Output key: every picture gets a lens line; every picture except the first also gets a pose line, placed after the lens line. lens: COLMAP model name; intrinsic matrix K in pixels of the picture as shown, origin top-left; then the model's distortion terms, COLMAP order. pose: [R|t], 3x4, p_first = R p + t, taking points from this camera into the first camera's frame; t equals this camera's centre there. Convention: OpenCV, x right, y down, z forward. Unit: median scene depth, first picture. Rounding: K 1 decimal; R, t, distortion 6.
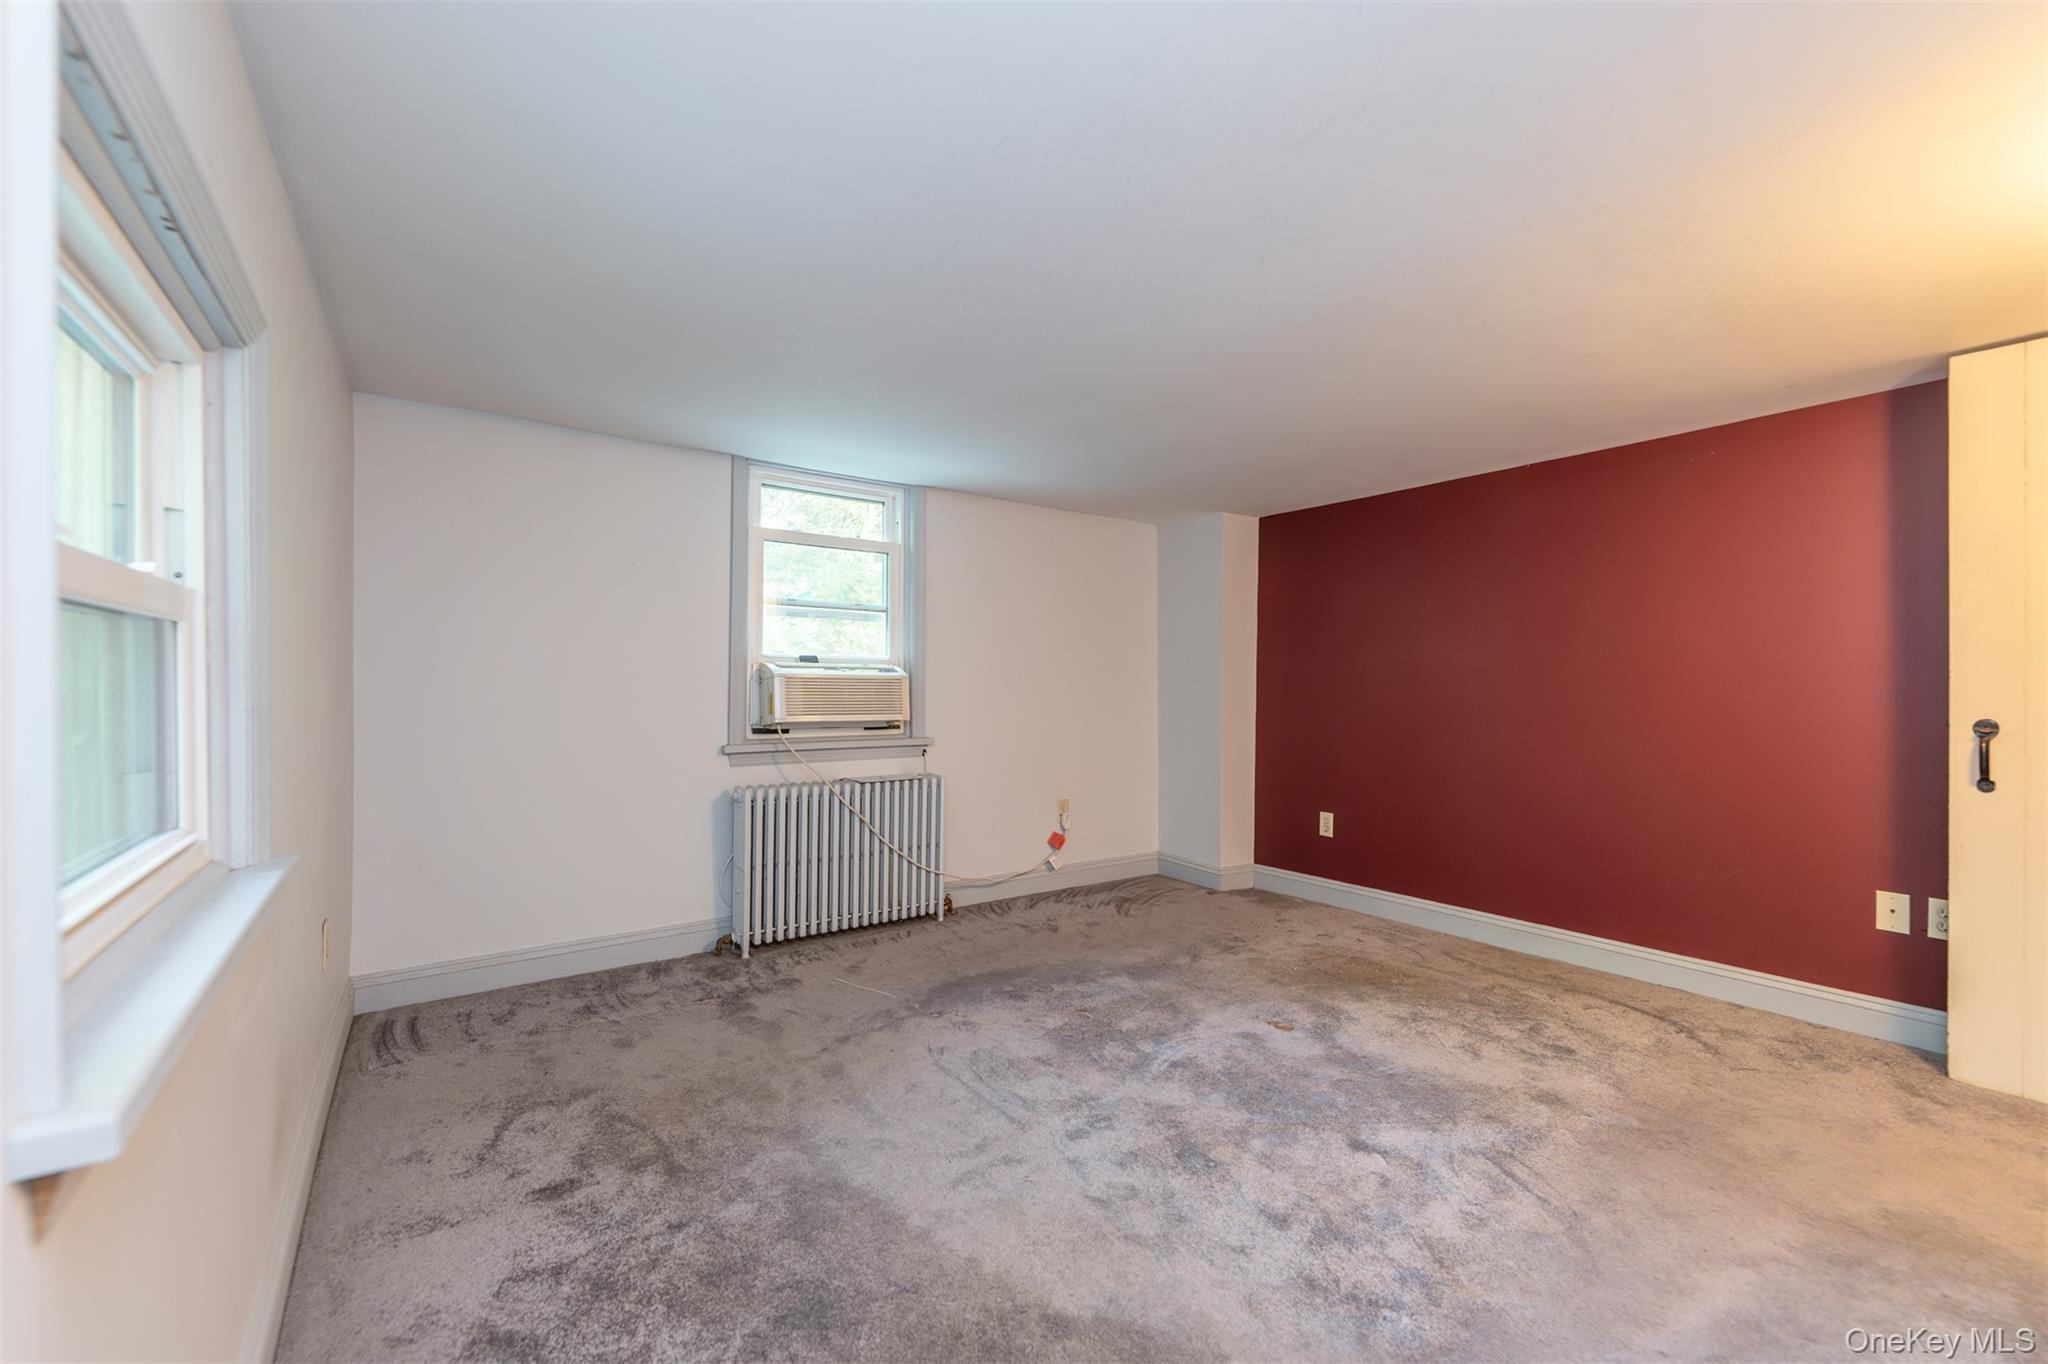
lens RADIAL K [[819.5, 0, 1024.0], [0, 819.5, 682.0], [0, 0, 1]] dist [0.001201, -0.000305]
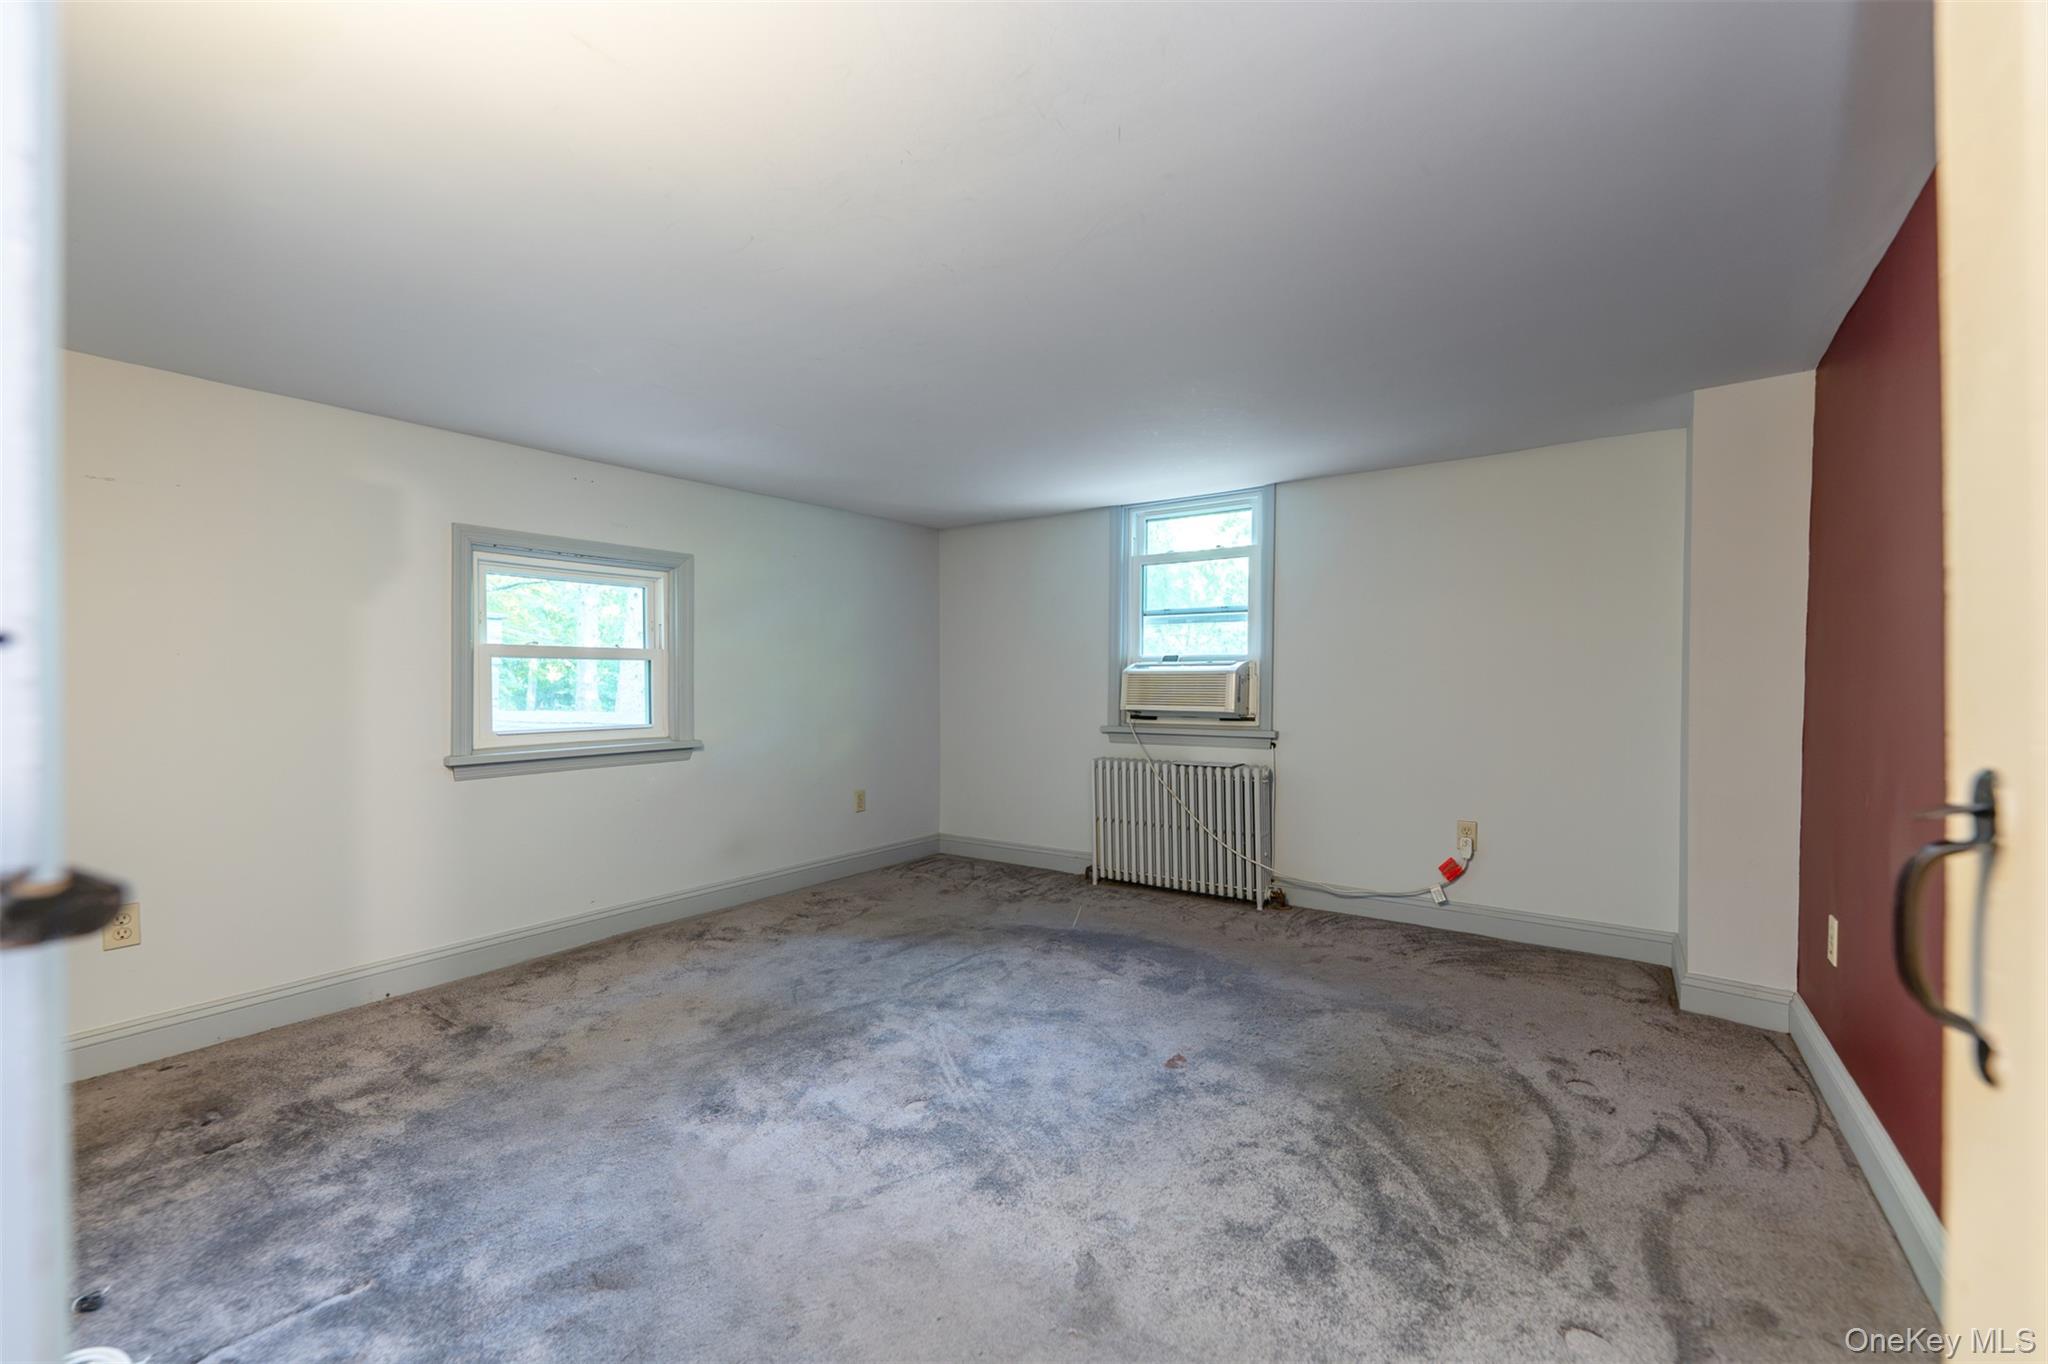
lens RADIAL K [[819.5, 0, 1024.0], [0, 819.5, 682.0], [0, 0, 1]] dist [0.001201, -0.000305]
pose [[0.354546, 0.000933, -0.935038, 0.756169], [0.010858, 0.999928, 0.005115, -0.002112], [0.934976, -0.011966, 0.354510, 0.366830]]
